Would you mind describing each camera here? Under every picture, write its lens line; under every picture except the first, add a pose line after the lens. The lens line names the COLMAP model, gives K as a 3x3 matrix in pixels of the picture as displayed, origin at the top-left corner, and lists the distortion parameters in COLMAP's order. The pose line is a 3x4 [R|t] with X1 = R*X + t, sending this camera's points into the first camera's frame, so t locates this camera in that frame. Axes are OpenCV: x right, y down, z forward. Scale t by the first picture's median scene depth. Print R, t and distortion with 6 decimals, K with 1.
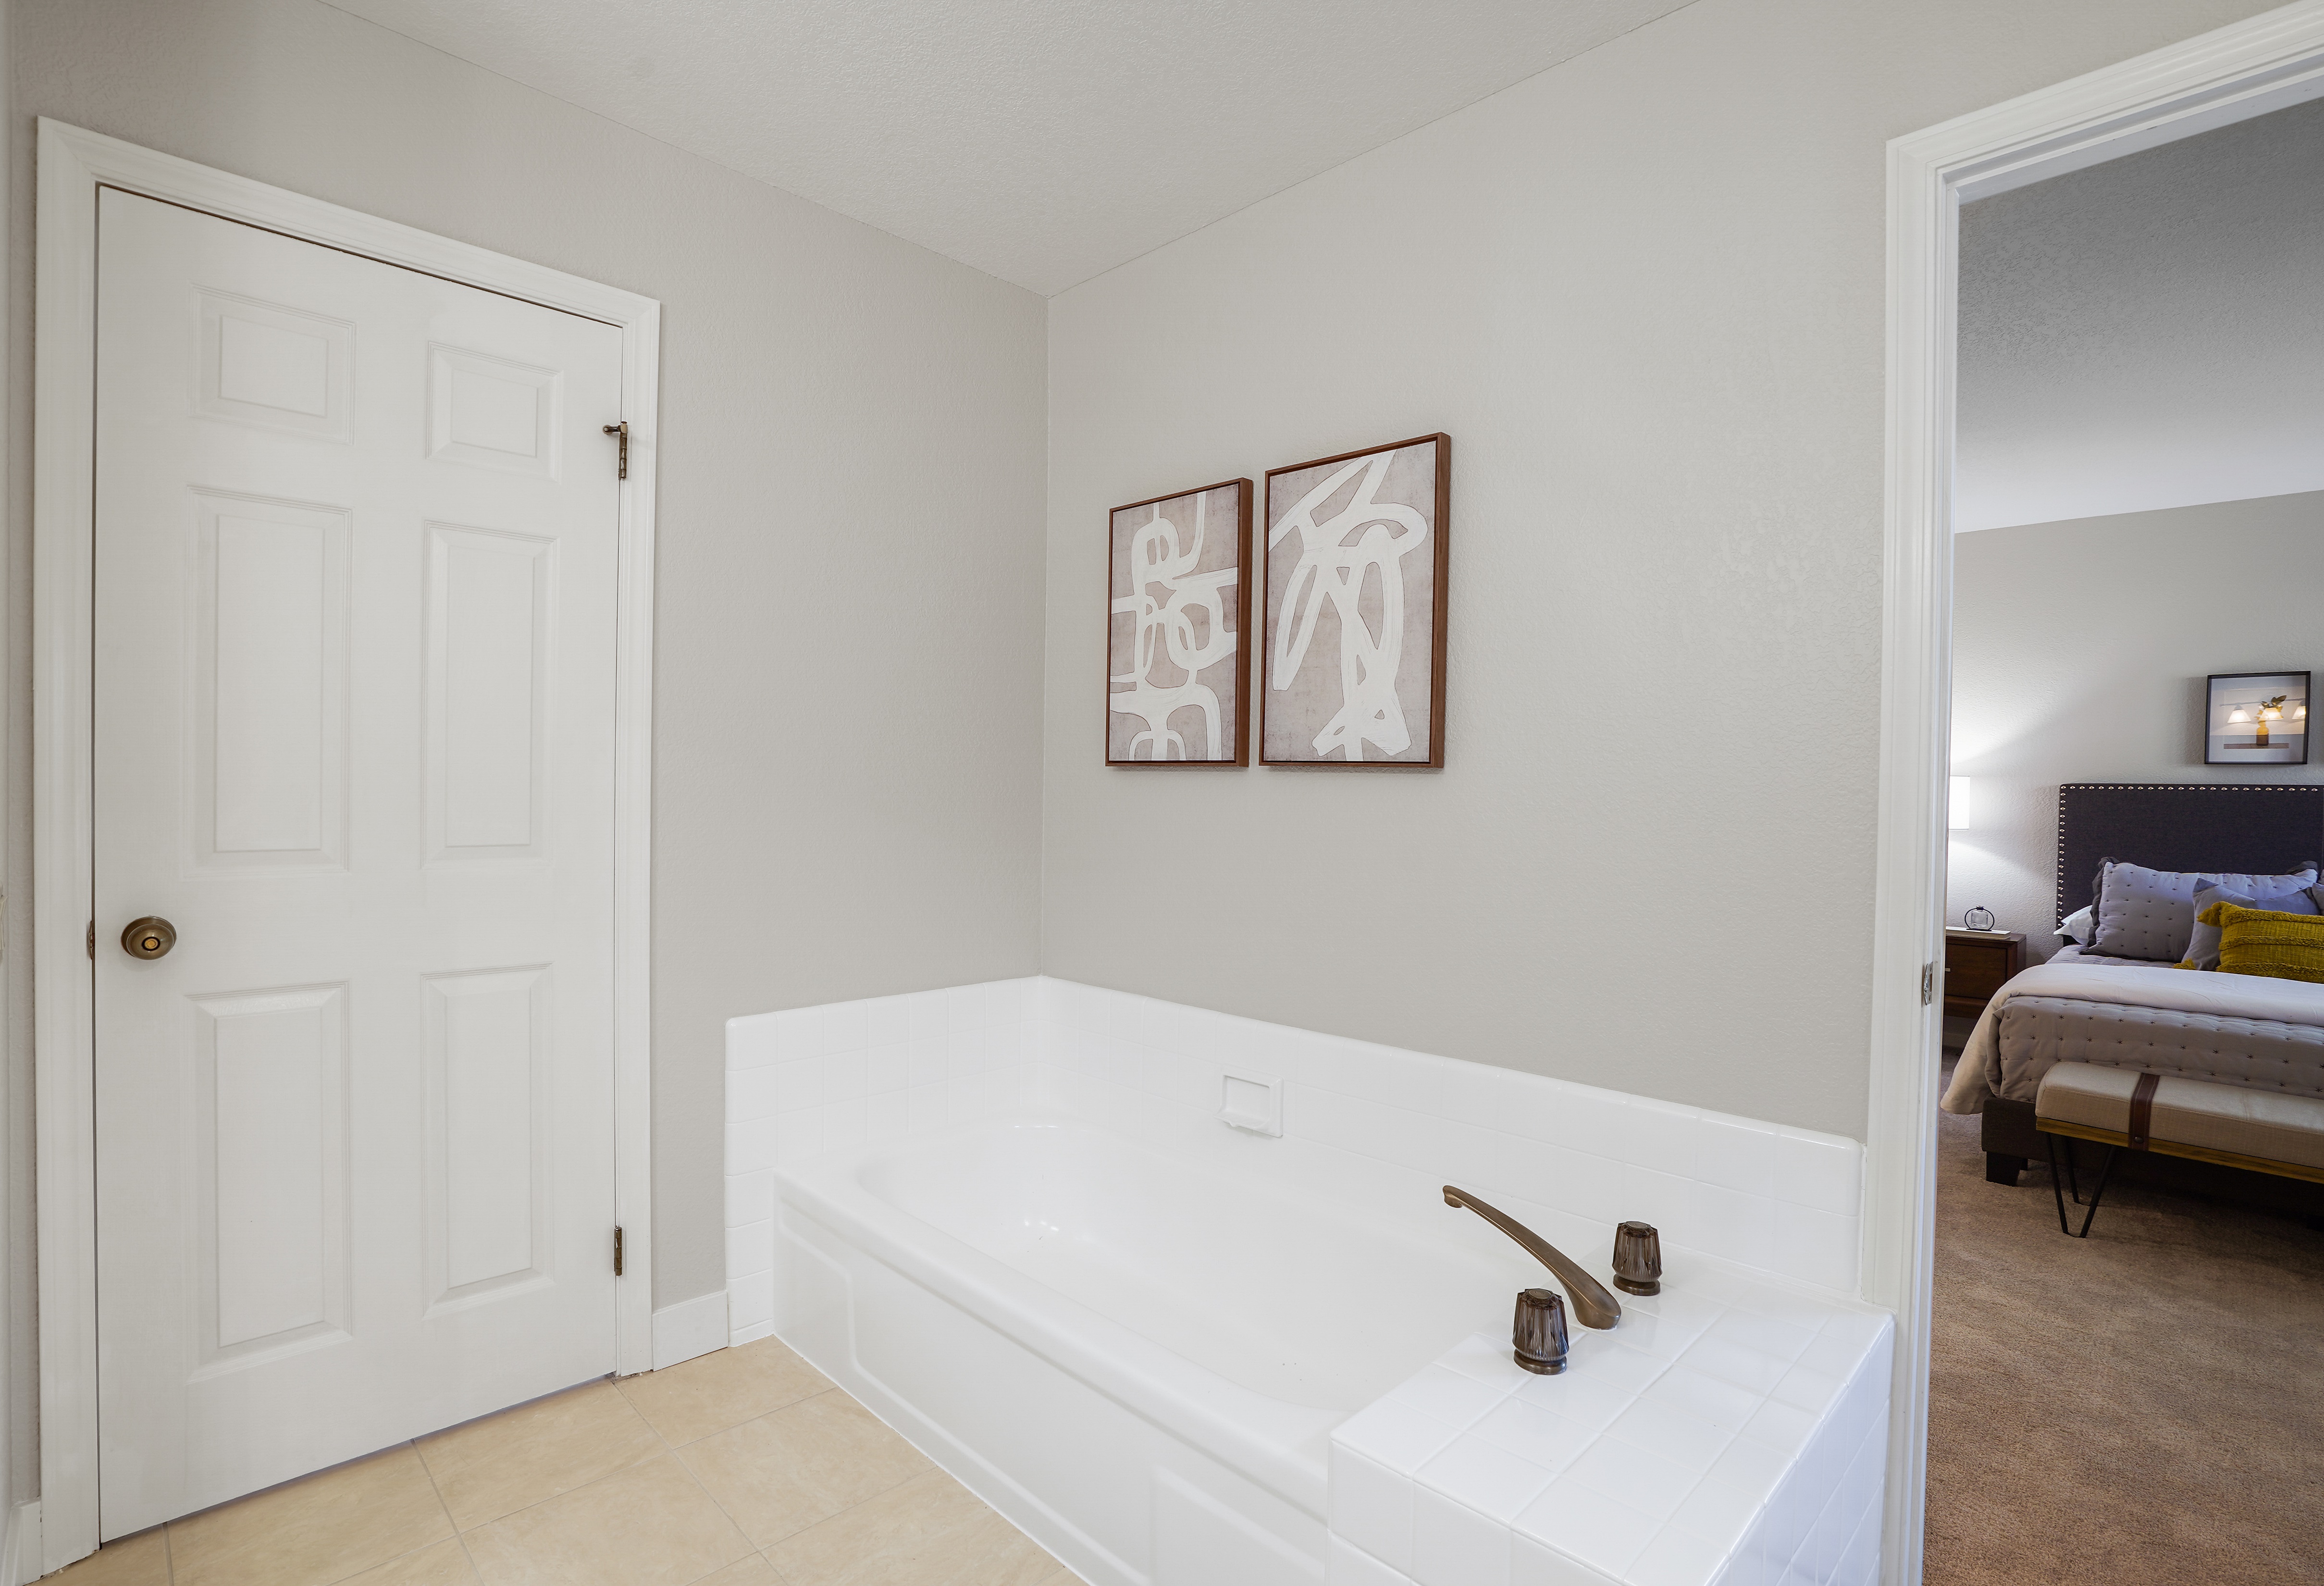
lens RADIAL K [[1105.0, 0, 1161.3], [0, 1105.0, 796.6], [0, 0, 1]] dist [0.002559, 0.001697]
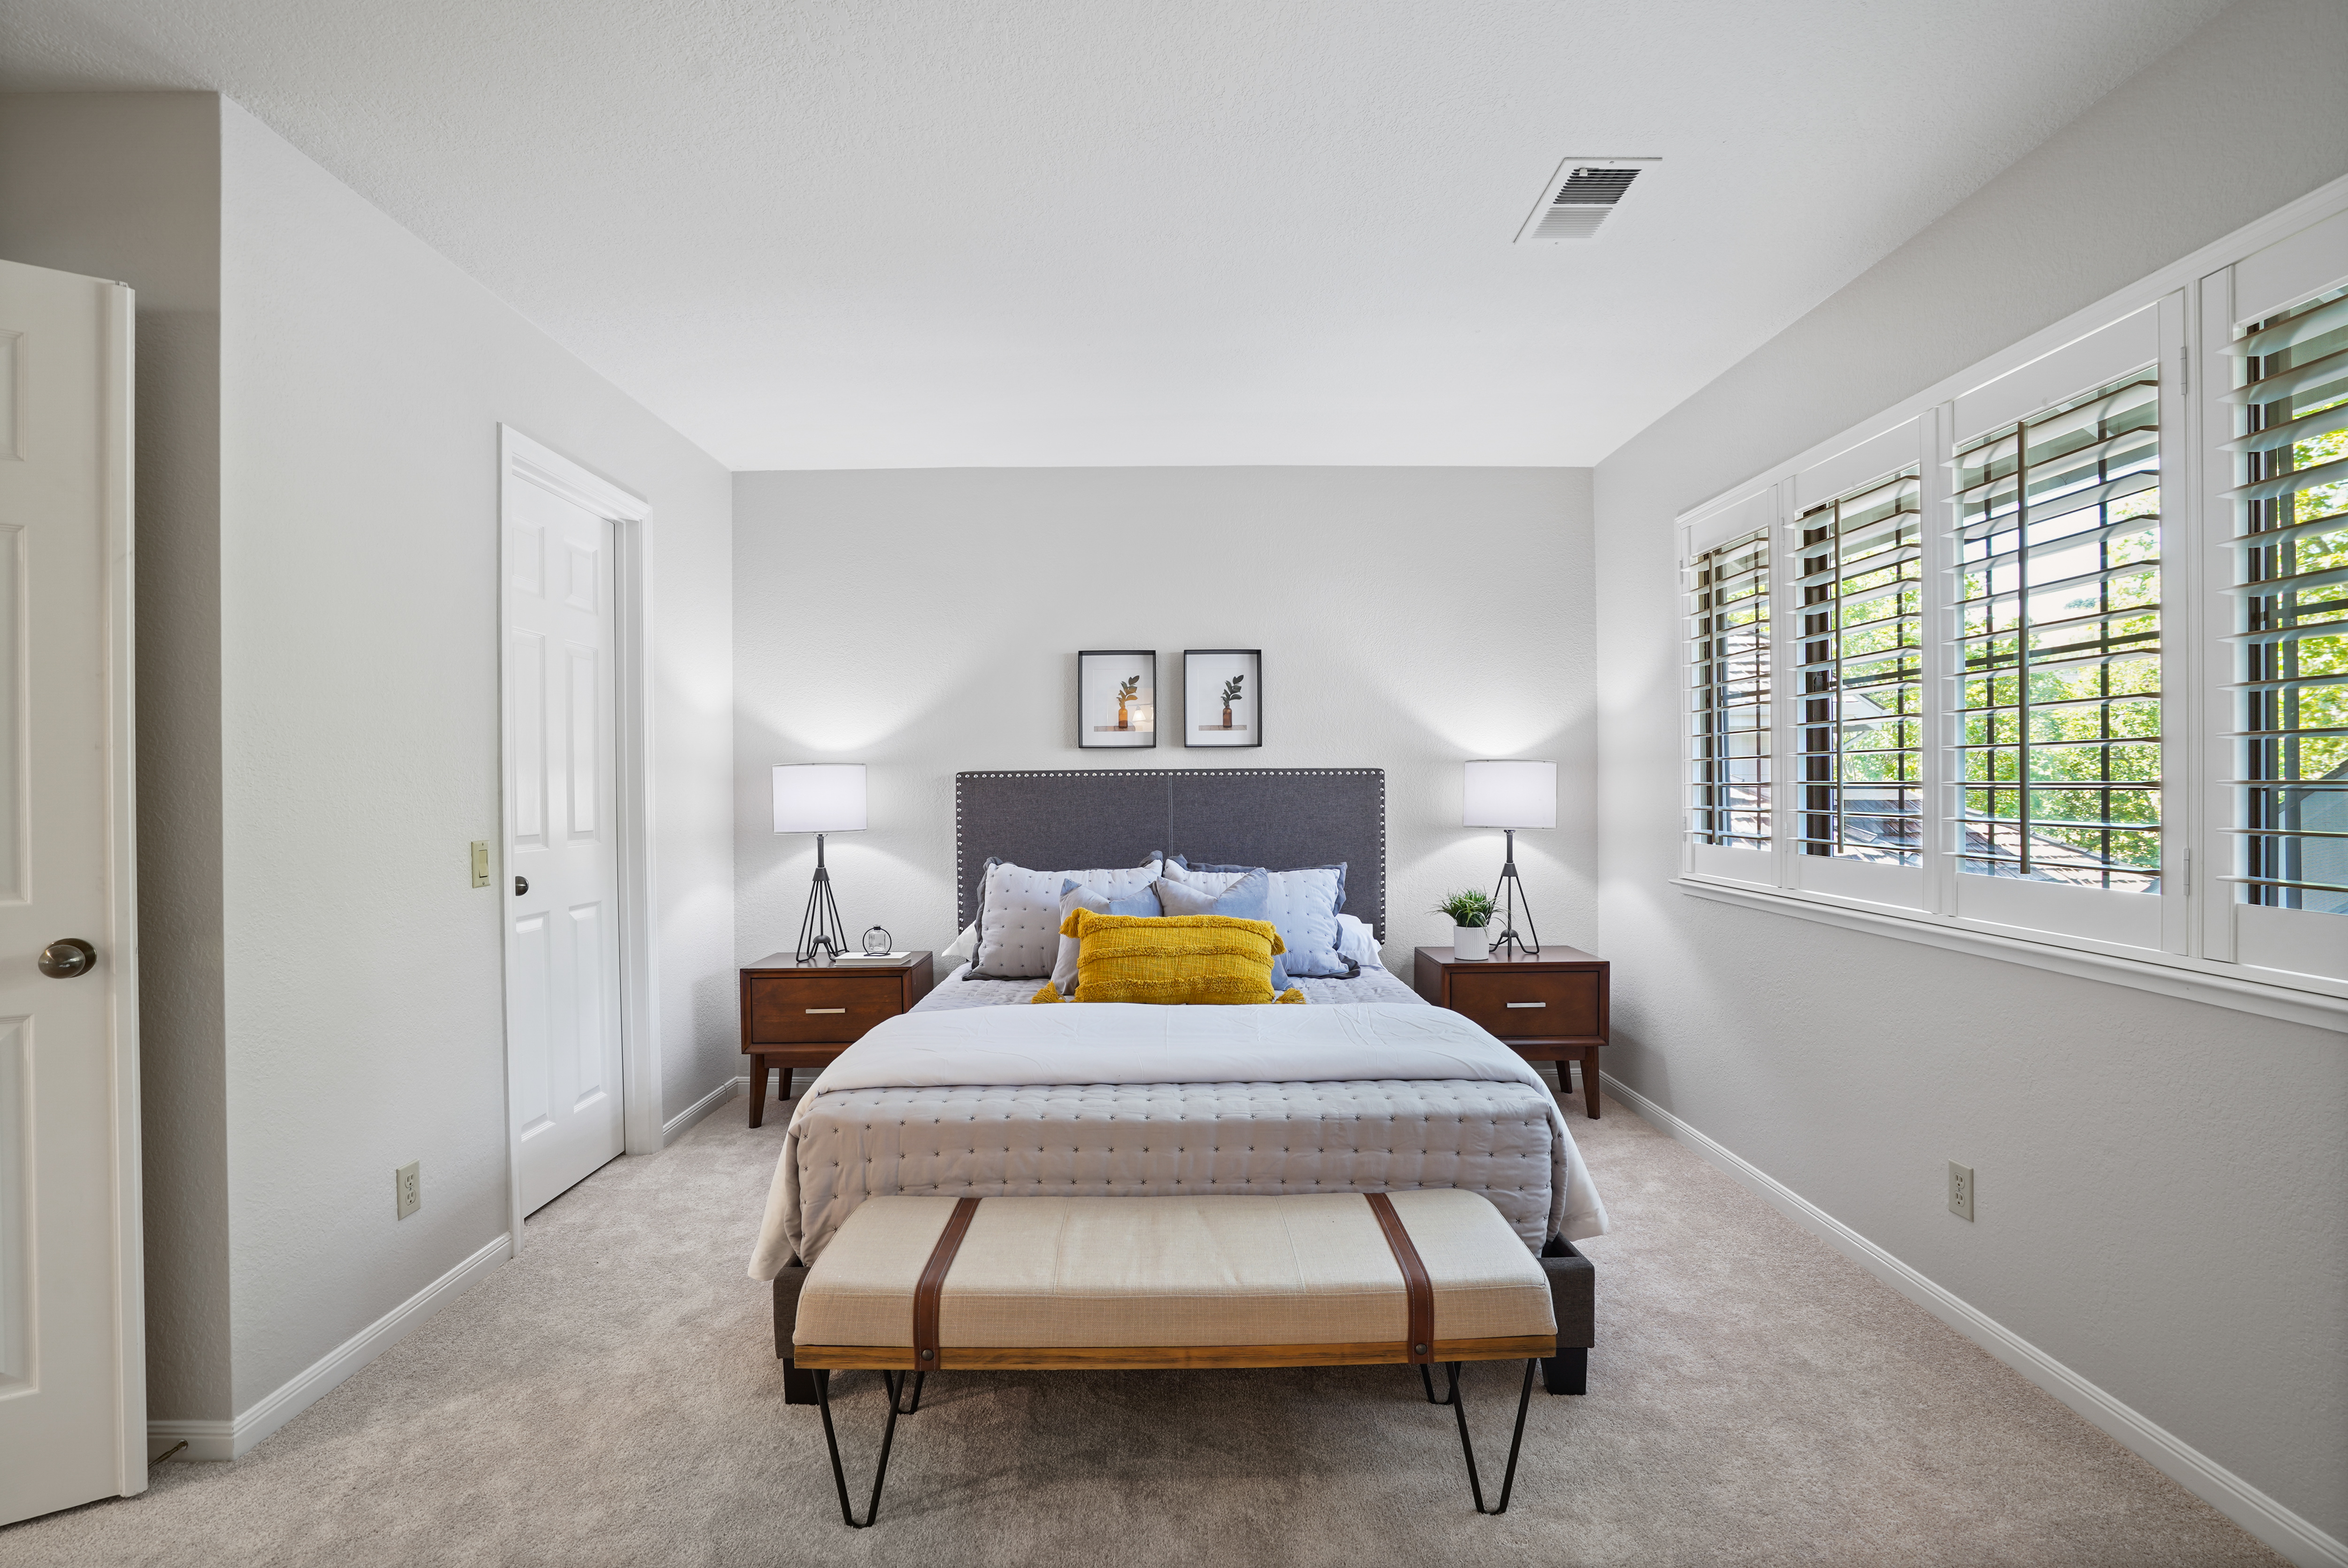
lens RADIAL K [[1071.0, 0, 1174.7], [0, 1071.0, 787.1], [0, 0, 1]] dist [-0.003312, 0.003091]
pose [[0.708151, -0.017665, 0.705840, 0.431535], [0.027787, 0.999610, -0.002862, 0.008517], [-0.705514, 0.021640, 0.708365, 0.370491]]
